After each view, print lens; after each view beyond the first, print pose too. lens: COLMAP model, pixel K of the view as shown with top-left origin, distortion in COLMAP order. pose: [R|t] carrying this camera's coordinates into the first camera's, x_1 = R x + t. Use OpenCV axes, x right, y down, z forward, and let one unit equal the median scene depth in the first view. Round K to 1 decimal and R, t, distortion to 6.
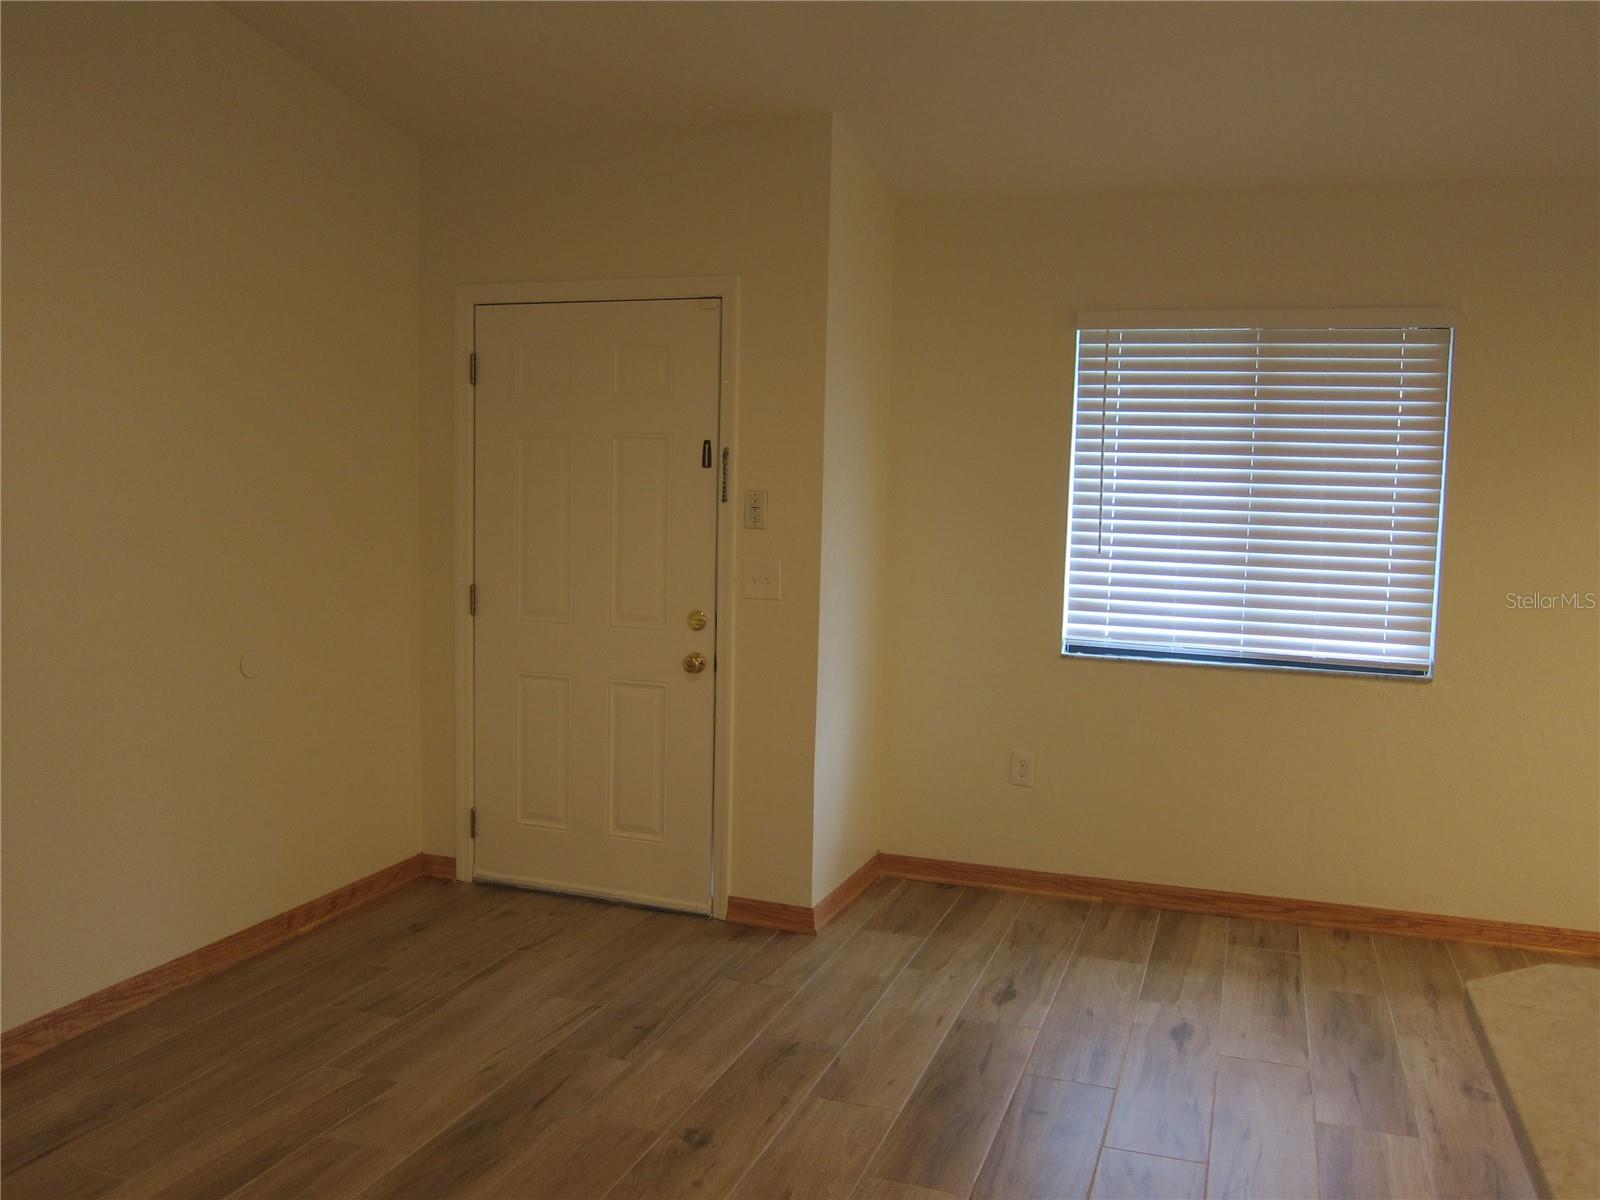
lens RADIAL K [[1333.6, 0, 797.3], [0, 1333.6, 601.5], [0, 0, 1]] dist [-0.064389, 0.025801]
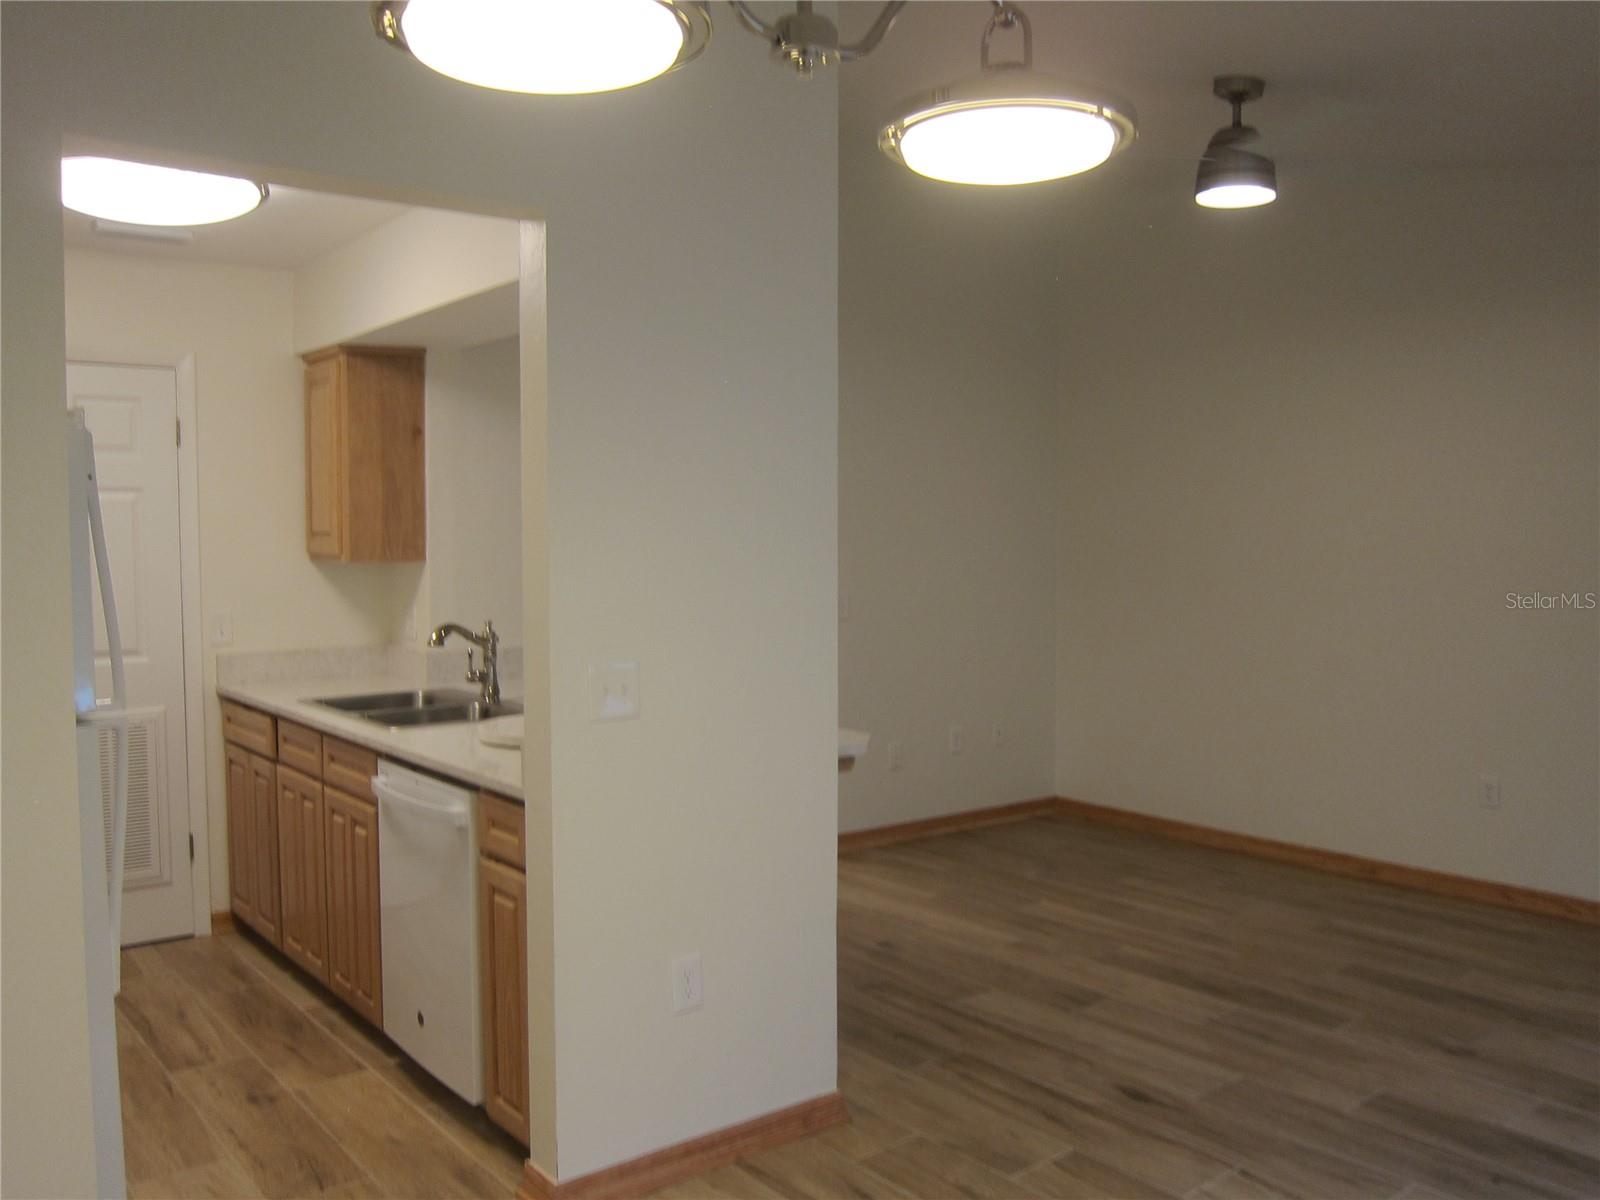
lens RADIAL K [[1333.6, 0, 797.1], [0, 1333.6, 600.3], [0, 0, 1]] dist [-0.064389, 0.025801]
pose [[-0.533011, 0.020210, -0.845867, 0.893228], [-0.089713, 0.992729, 0.080250, -0.051596], [0.841339, 0.118659, -0.527323, 0.716187]]
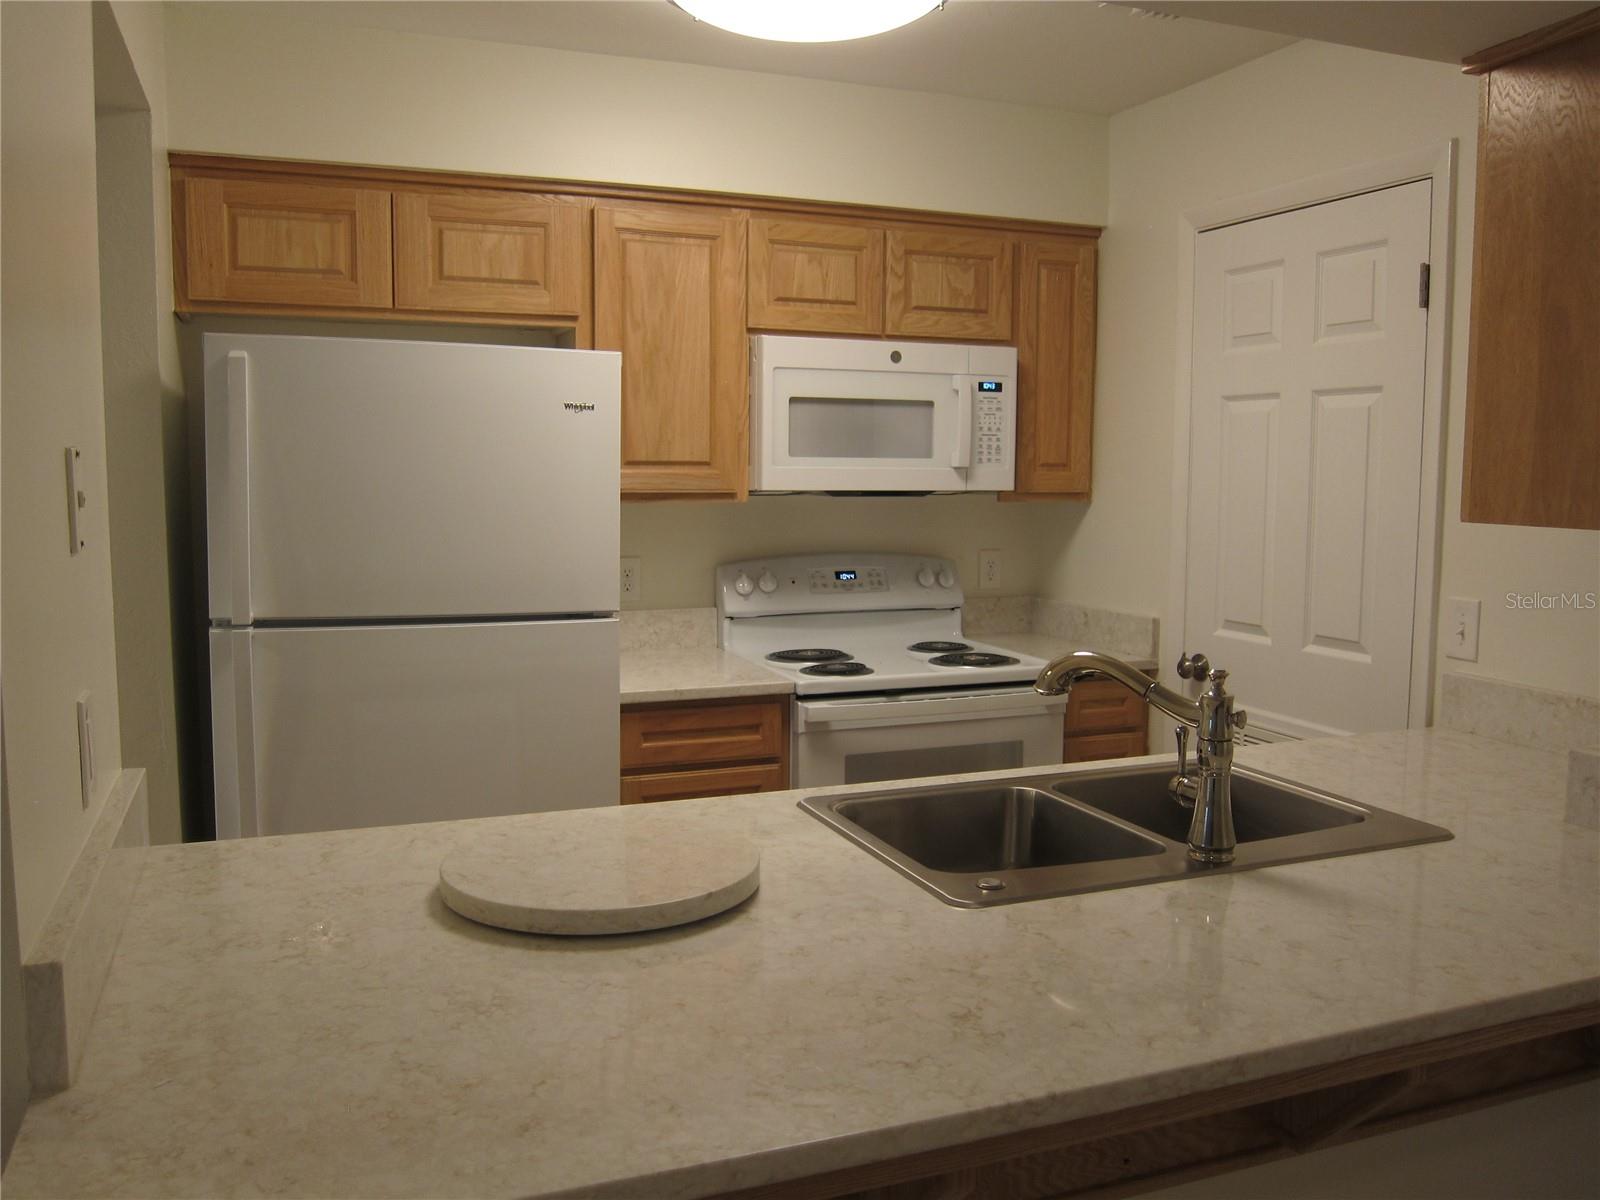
lens RADIAL K [[1333.6, 0, 796.4], [0, 1333.6, 606.4], [0, 0, 1]] dist [-0.064389, 0.025801]
pose [[-0.652194, -0.111091, 0.749868, -0.039931], [0.049078, 0.980940, 0.188010, -0.038789], [-0.756462, 0.159421, -0.634311, 0.358885]]
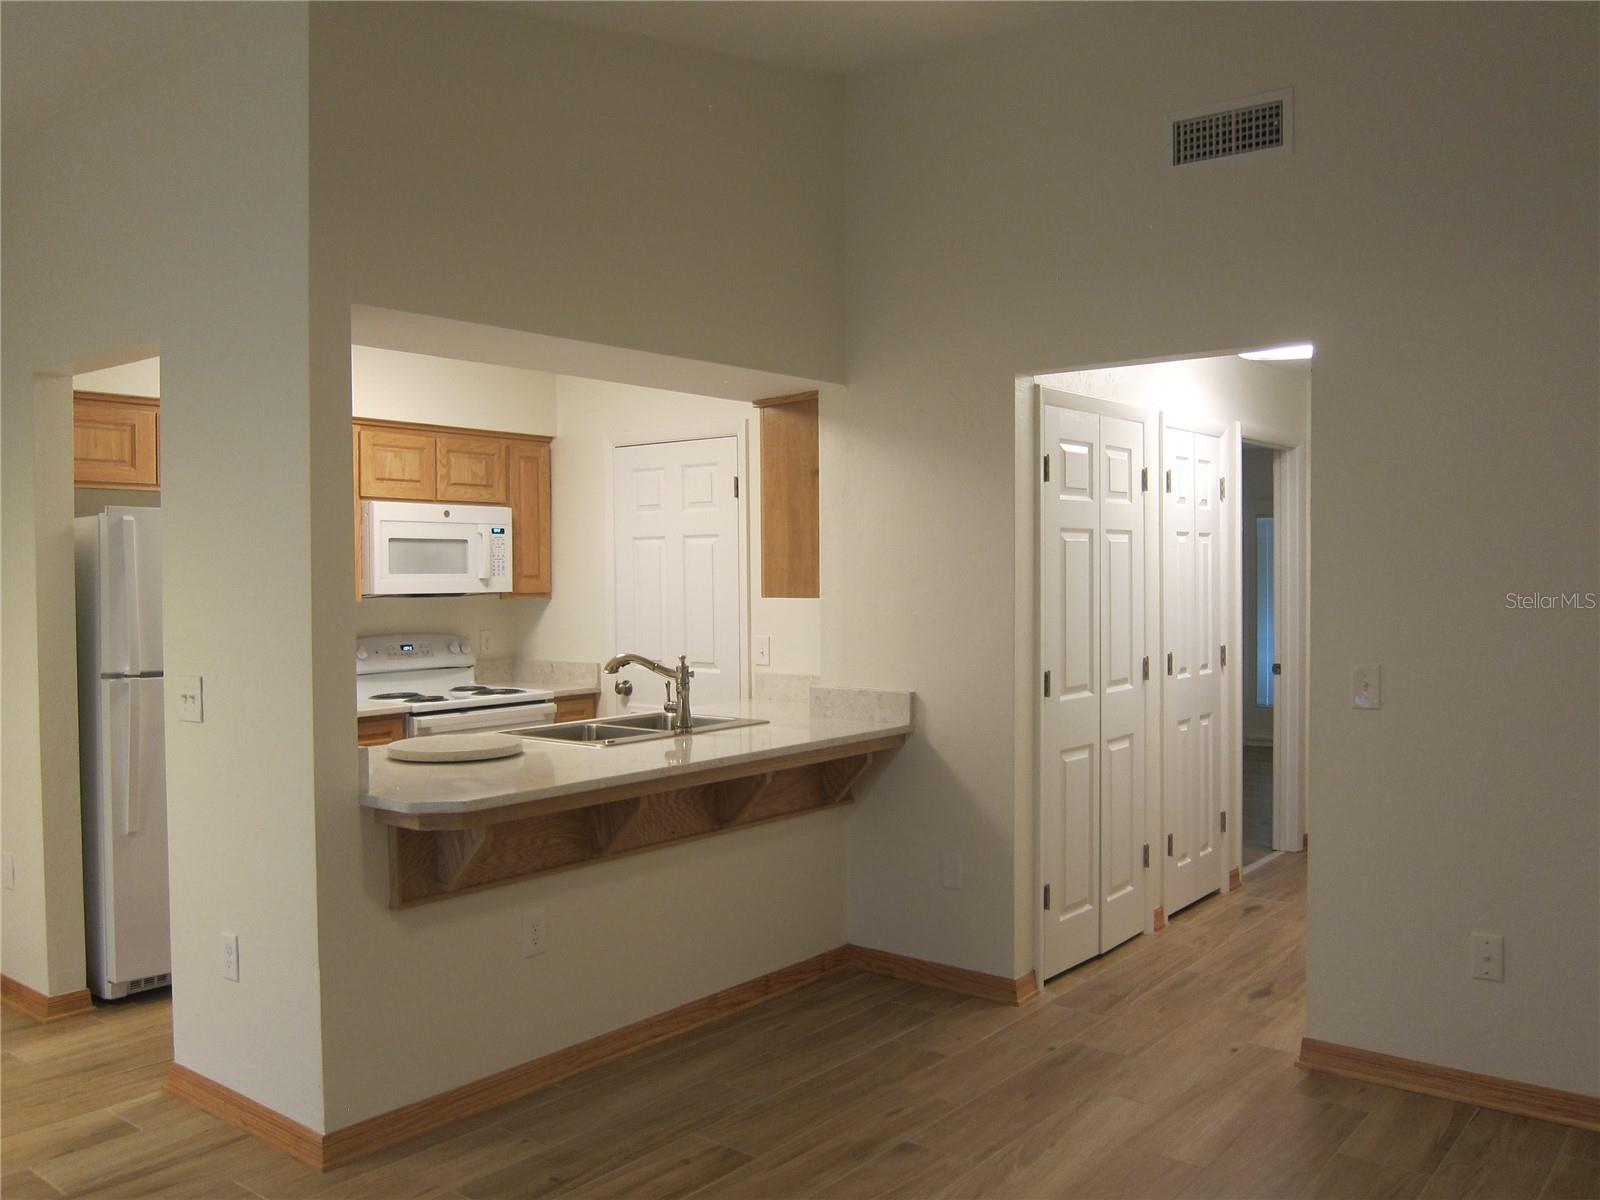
lens RADIAL K [[1333.6, 0, 796.8], [0, 1333.6, 598.1], [0, 0, 1]] dist [-0.064389, 0.025801]
pose [[-0.942704, -0.025701, 0.332639, -0.248614], [0.014117, 0.993063, 0.116735, -0.100811], [-0.333332, 0.114742, -0.935801, 0.940620]]
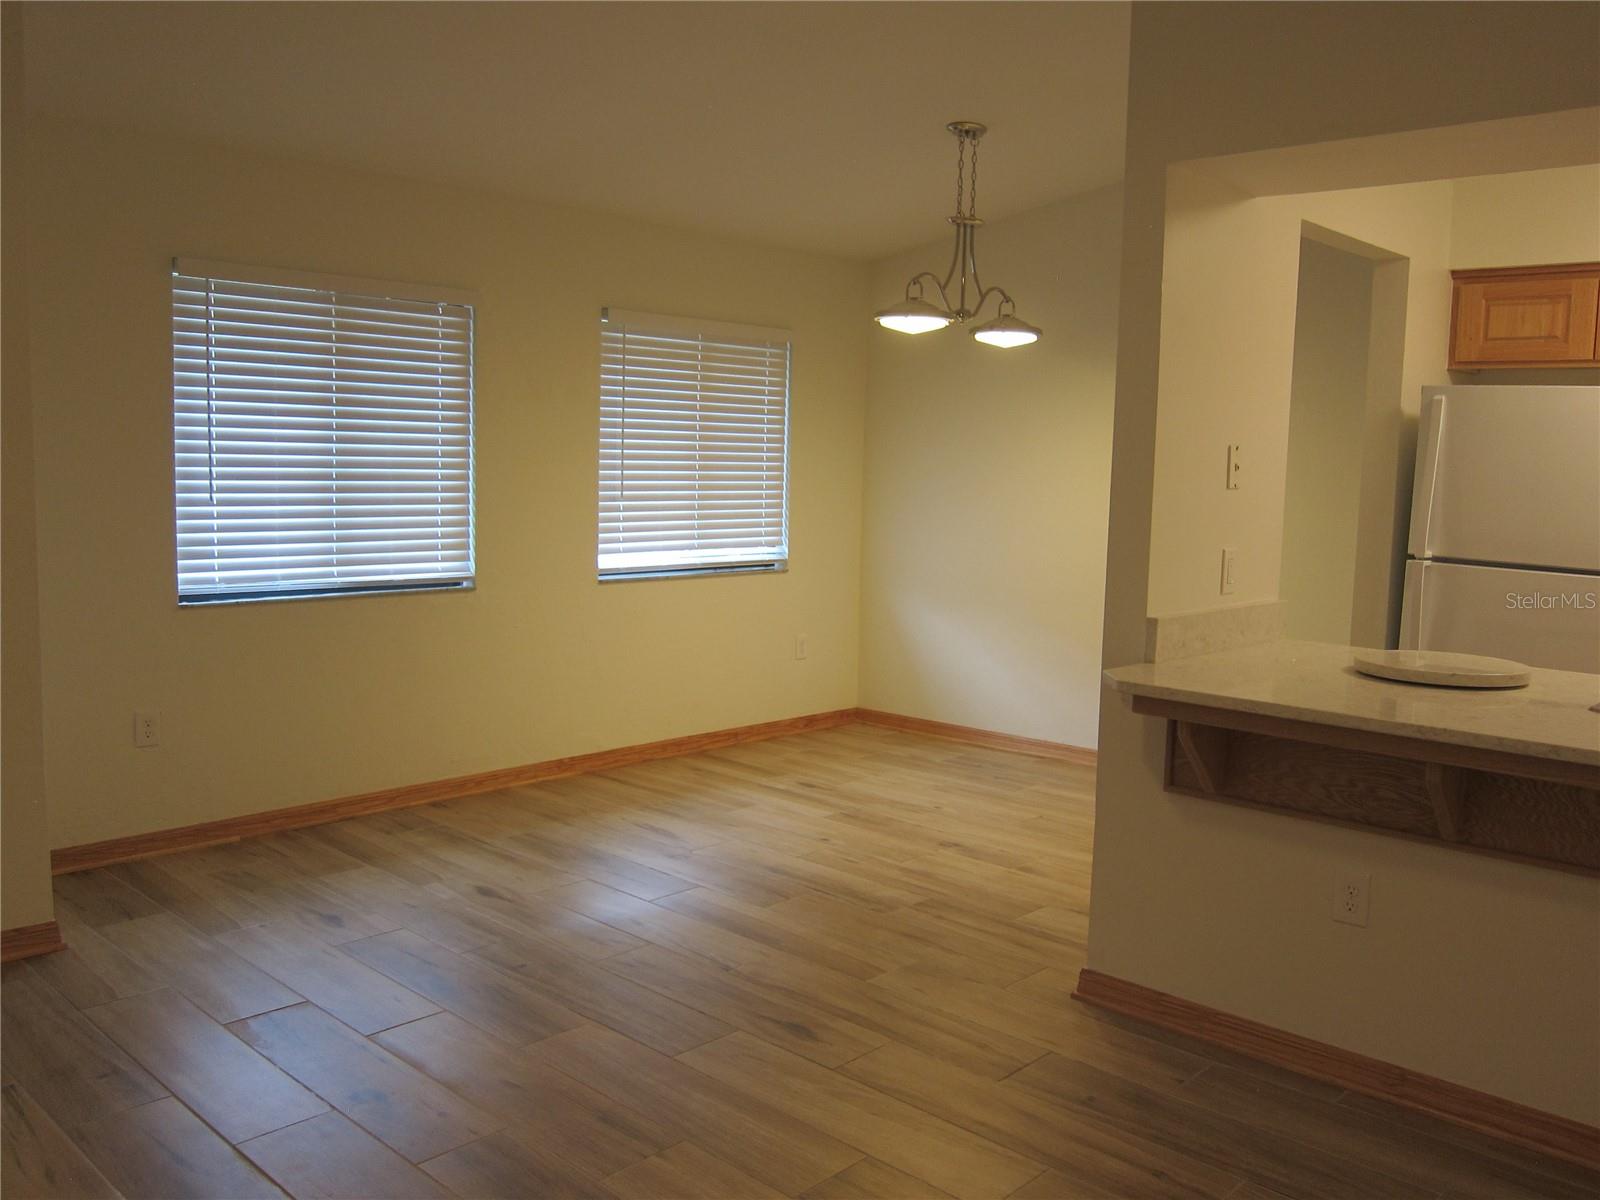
lens RADIAL K [[1333.6, 0, 800.1], [0, 1333.6, 603.2], [0, 0, 1]] dist [-0.064389, 0.025801]
pose [[0.408376, -0.114932, 0.905549, -0.531520], [0.069275, 0.993083, 0.094800, -0.024147], [-0.910181, 0.024018, 0.413513, 0.188770]]
